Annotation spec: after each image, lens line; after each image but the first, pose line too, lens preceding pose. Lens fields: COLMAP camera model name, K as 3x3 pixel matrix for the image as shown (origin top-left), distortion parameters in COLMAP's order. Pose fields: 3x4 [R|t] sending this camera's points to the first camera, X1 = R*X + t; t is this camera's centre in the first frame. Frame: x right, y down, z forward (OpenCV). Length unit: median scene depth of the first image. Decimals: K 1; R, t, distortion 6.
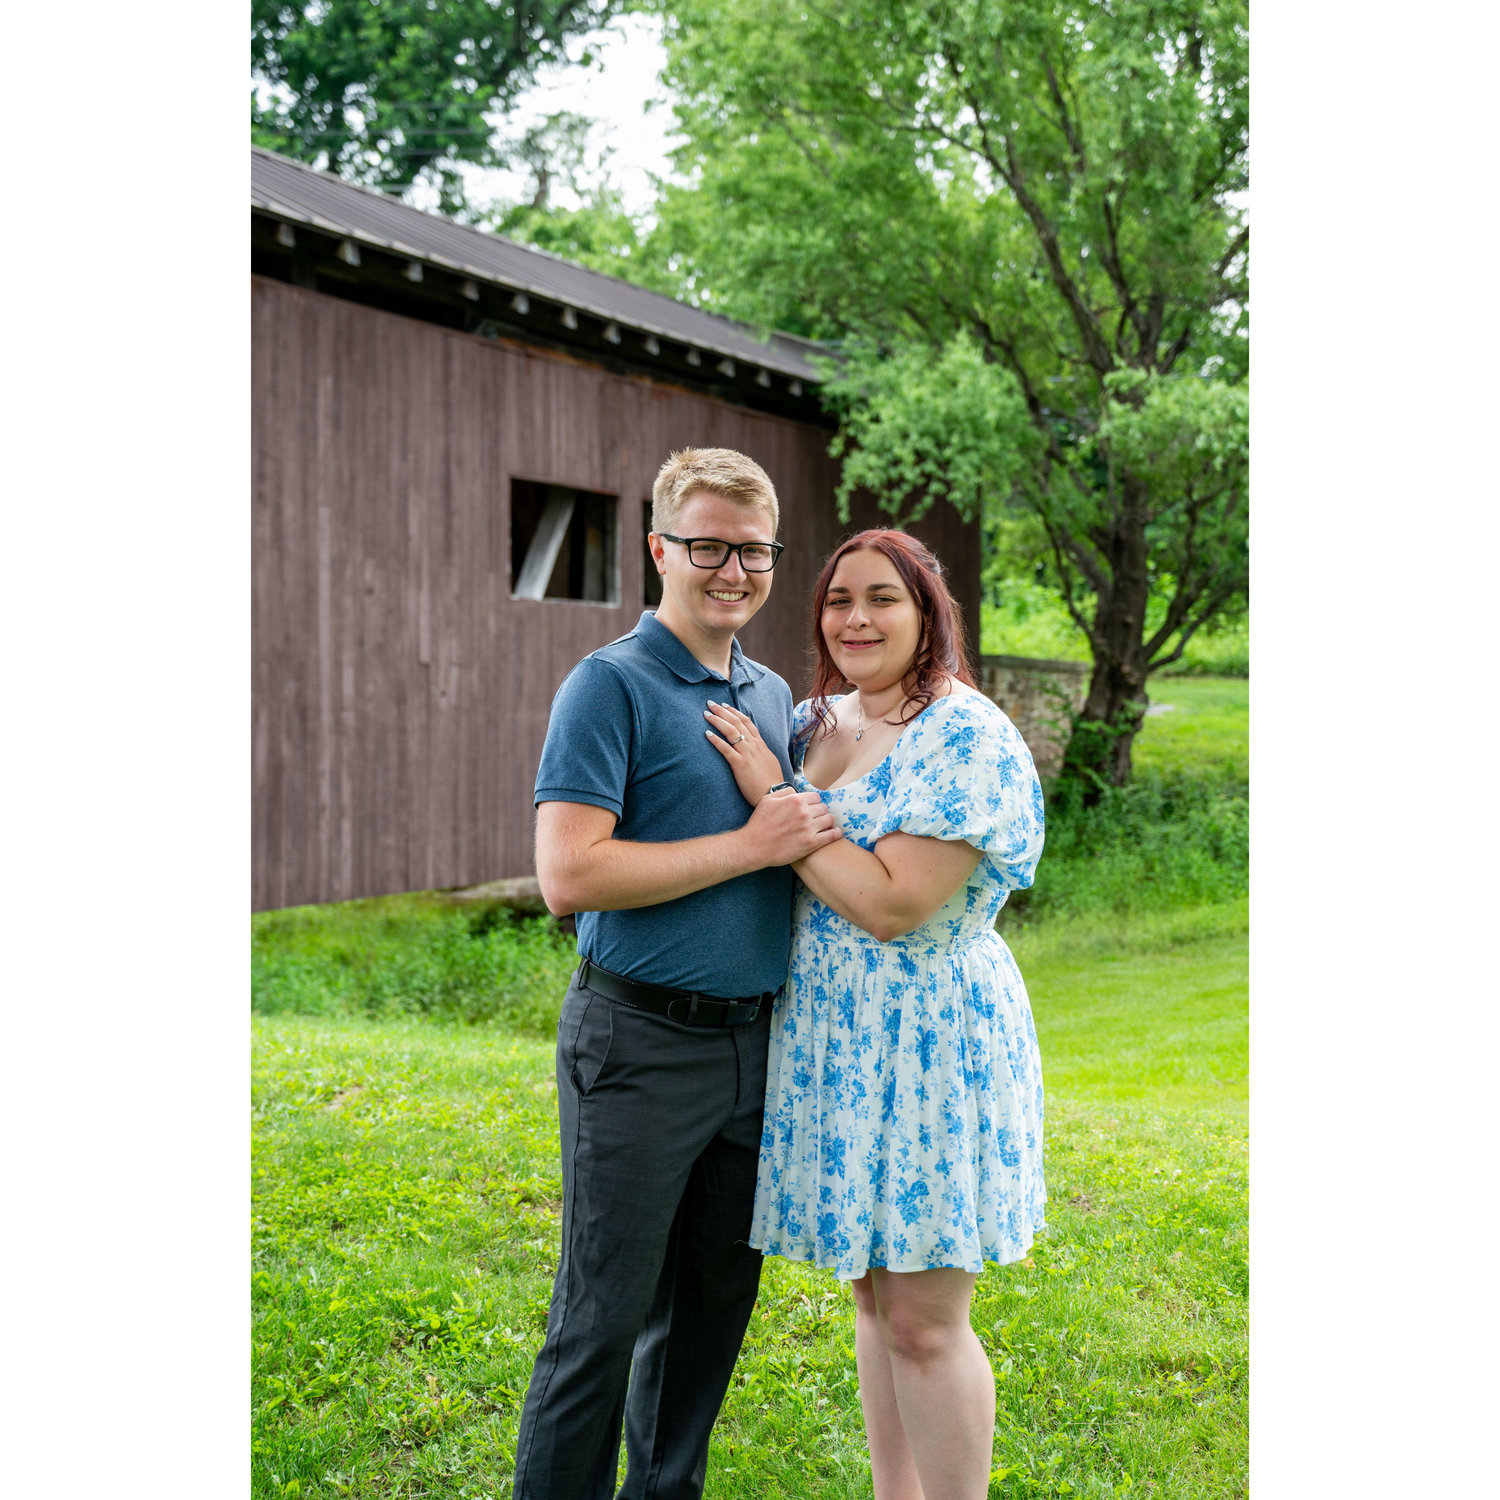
lens RADIAL K [[5371.8, 0, 749.8], [0, 5371.8, 749.3], [0, 0, 1]] dist [-0.012830, 0.000000]
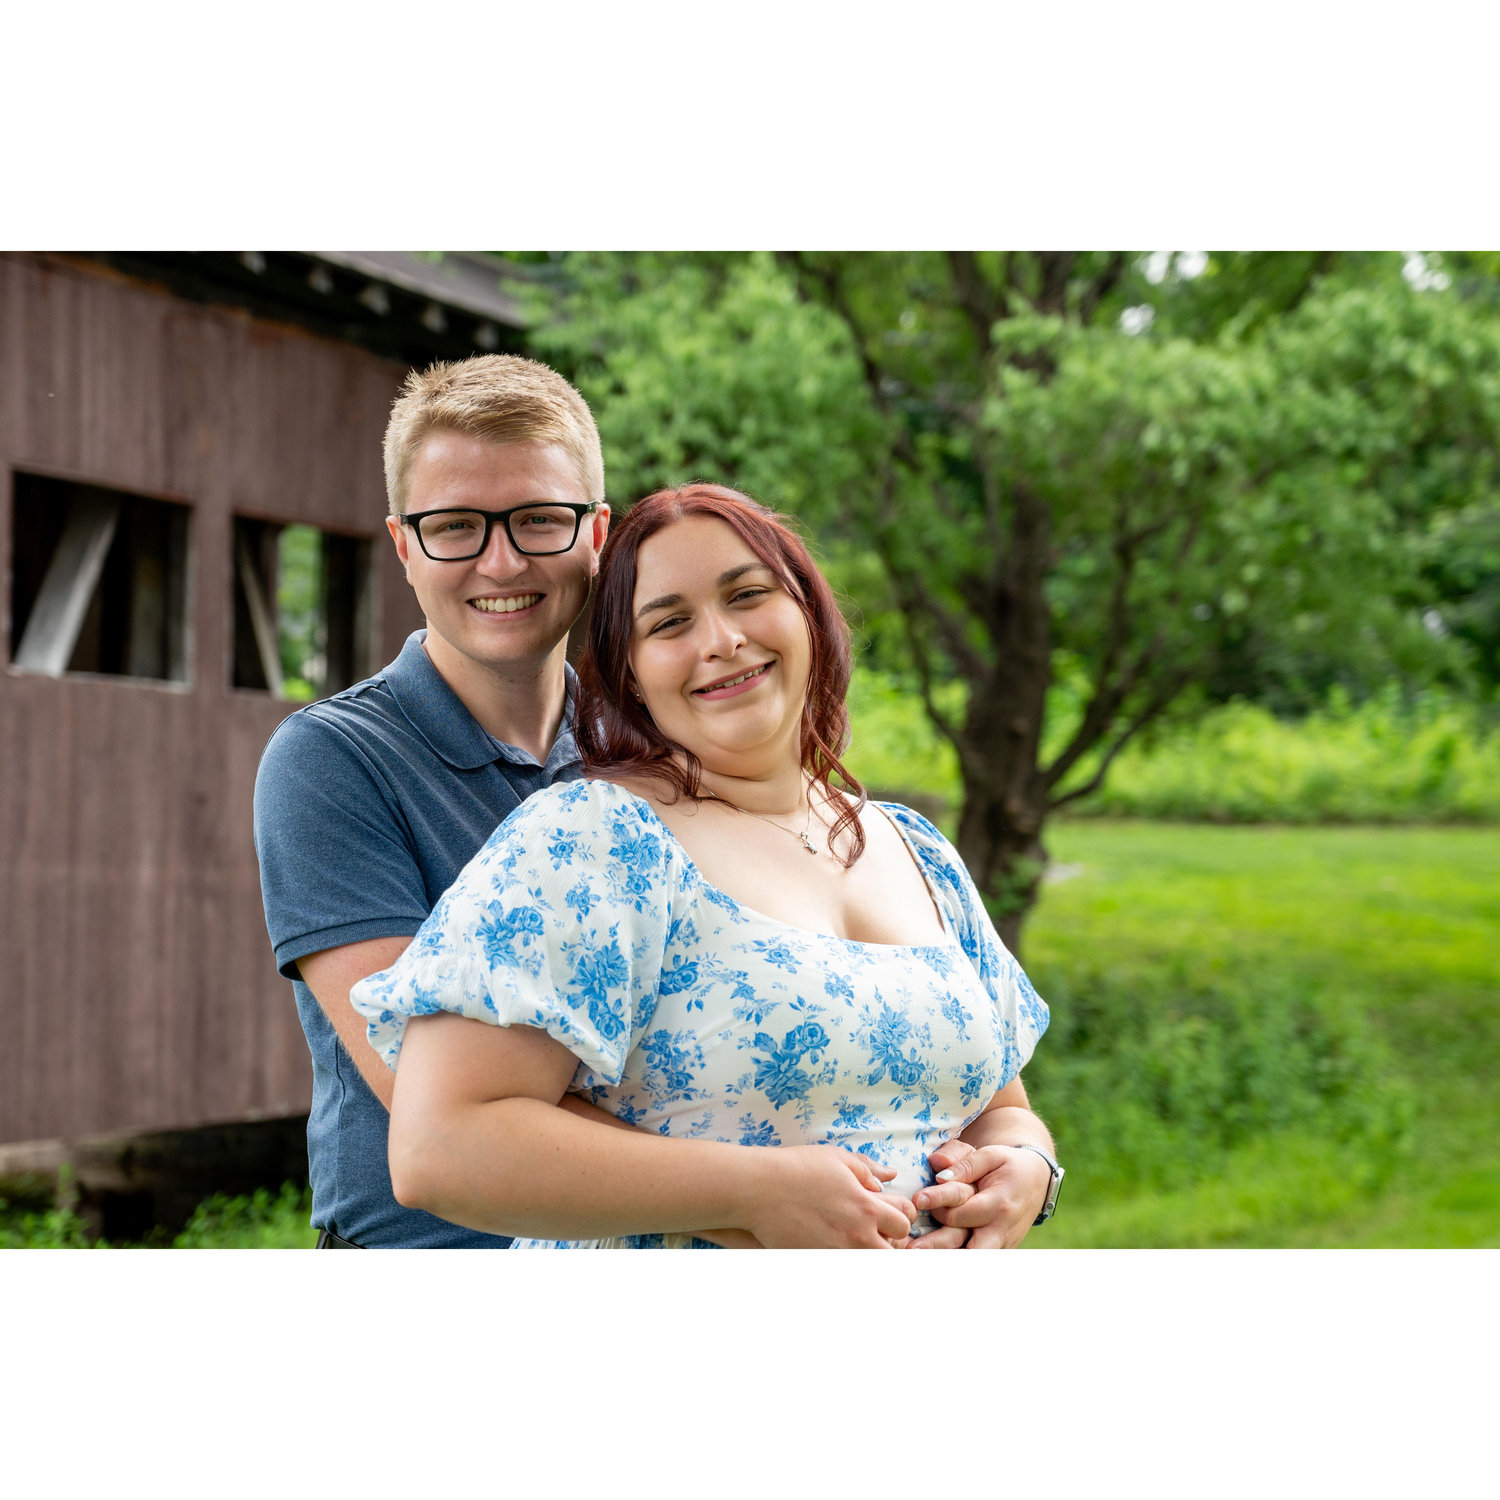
lens RADIAL K [[5371.8, 0, 749.6], [0, 5371.8, 753.7], [0, 0, 1]] dist [-0.012830, 0.000000]
pose [[0.994890, 0.016203, 0.099655, -0.021692], [-0.013490, 0.999521, -0.027837, -0.003509], [-0.100058, 0.026350, 0.994633, 0.394801]]
